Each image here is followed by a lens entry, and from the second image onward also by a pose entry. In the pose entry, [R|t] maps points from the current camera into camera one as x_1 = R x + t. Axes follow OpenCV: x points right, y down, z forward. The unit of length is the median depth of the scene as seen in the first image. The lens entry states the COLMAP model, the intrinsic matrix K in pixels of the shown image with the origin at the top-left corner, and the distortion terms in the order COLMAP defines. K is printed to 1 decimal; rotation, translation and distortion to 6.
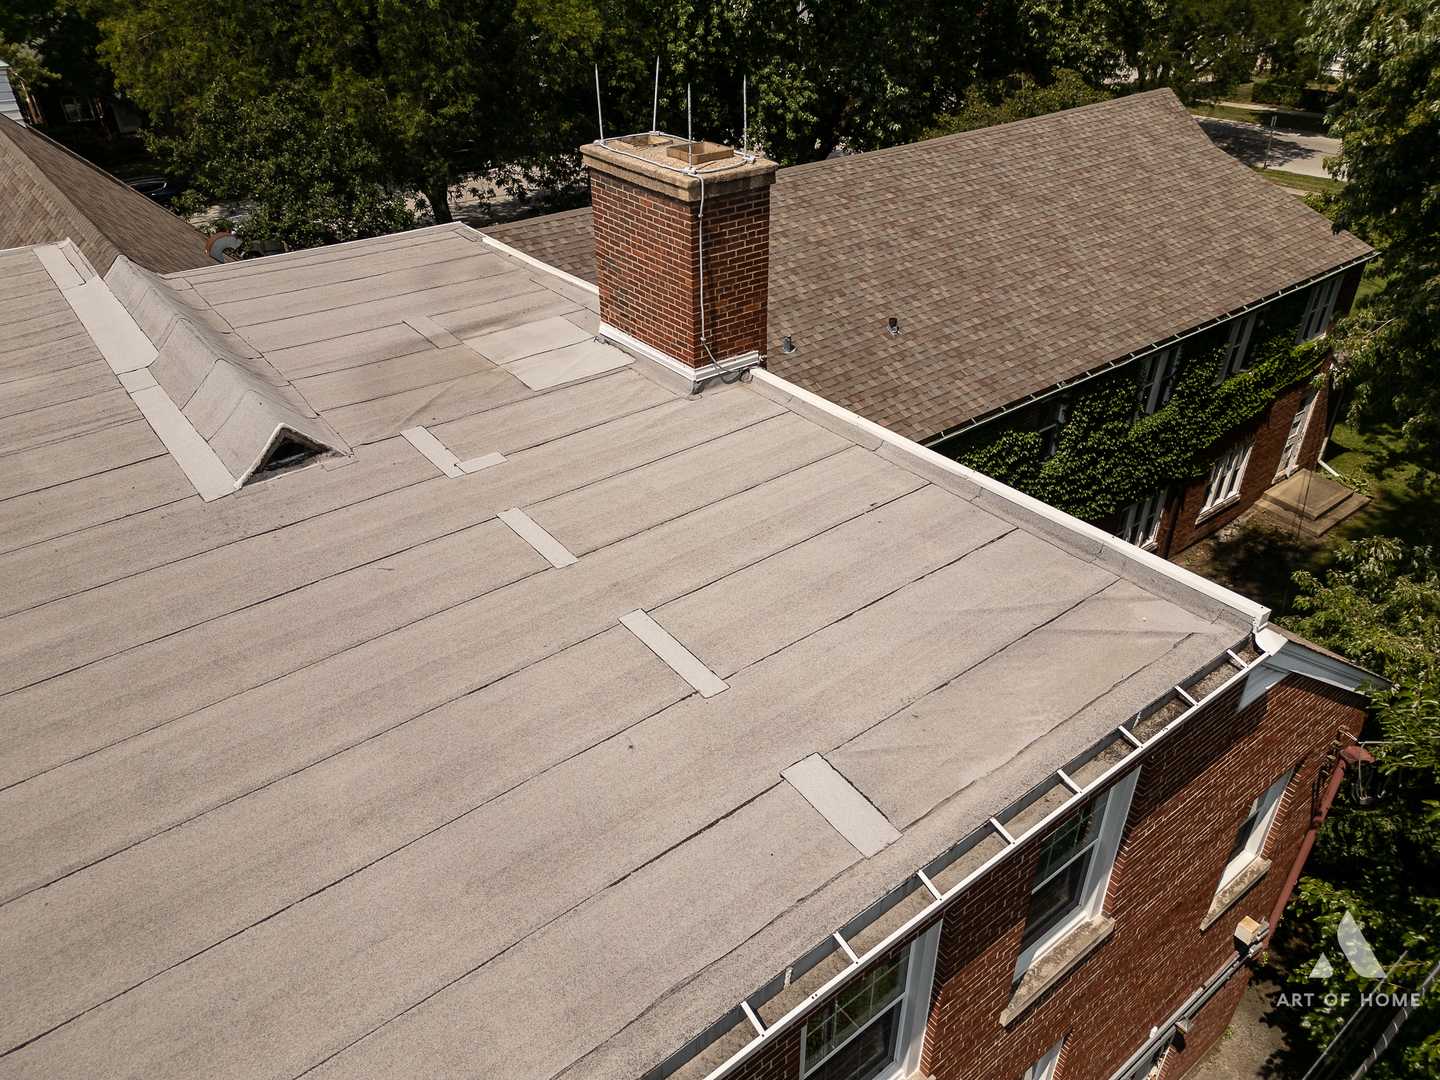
lens RADIAL K [[1014.4, 0, 732.0], [0, 1014.4, 546.0], [0, 0, 1]] dist [0.070424, -0.065559]
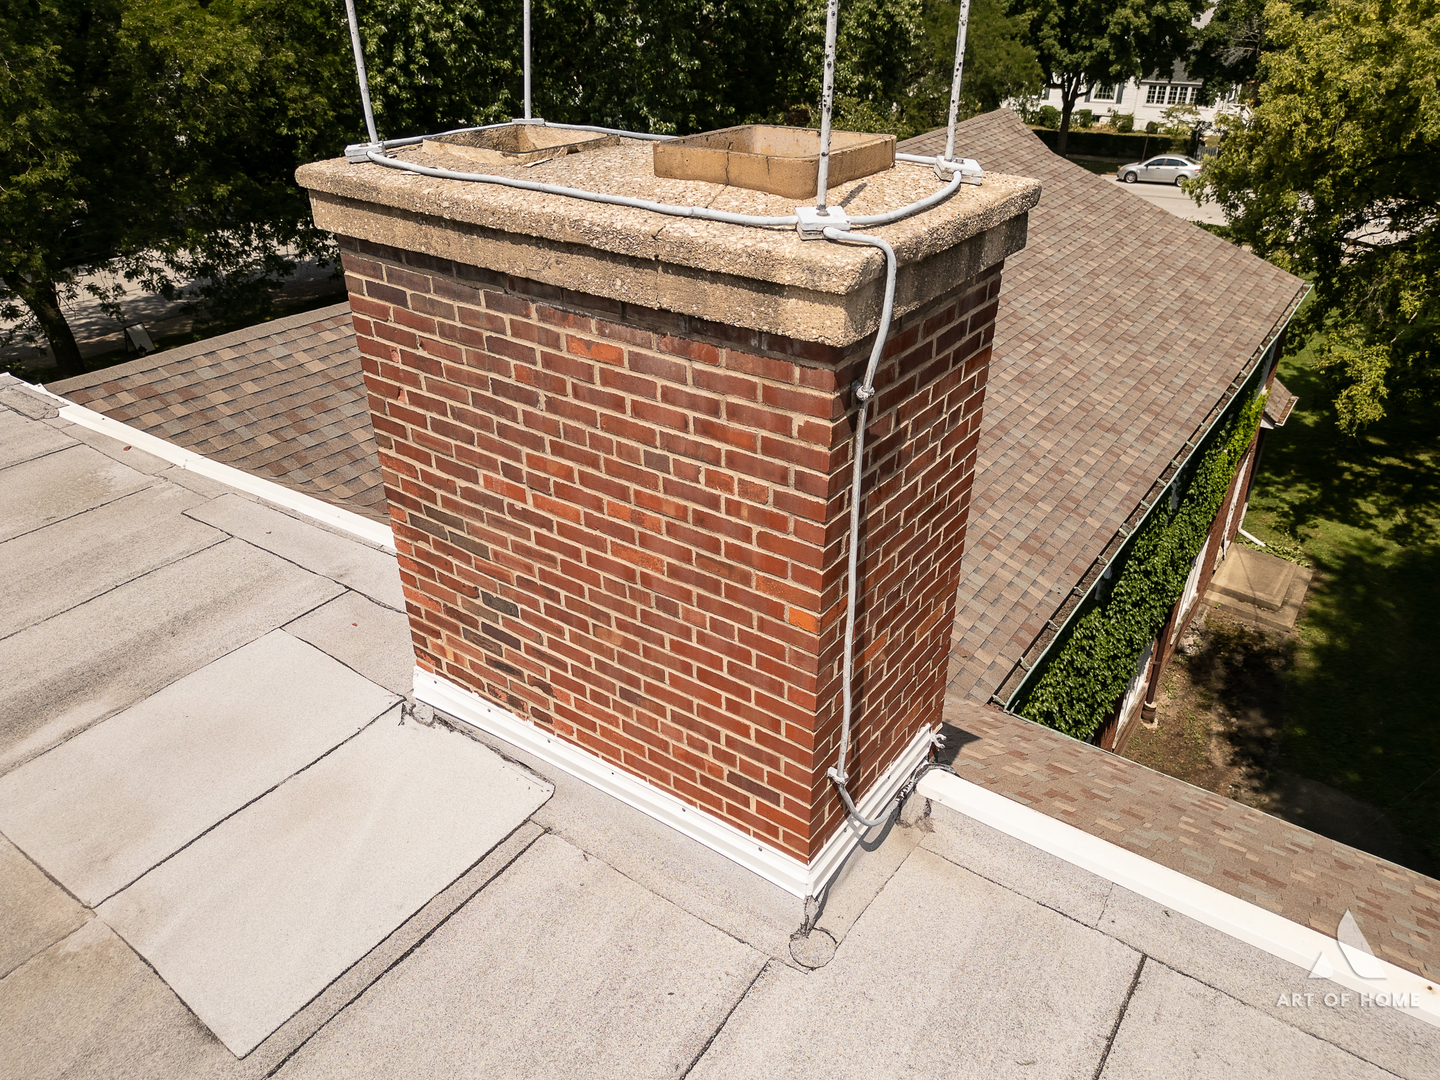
lens RADIAL K [[1014.4, 0, 722.4], [0, 1014.4, 549.8], [0, 0, 1]] dist [0.070424, -0.065559]
pose [[0.958475, -0.140165, 0.248352, -0.090147], [0.152378, 0.987850, -0.030553, -0.191990], [-0.241052, 0.067128, 0.968188, 0.521829]]
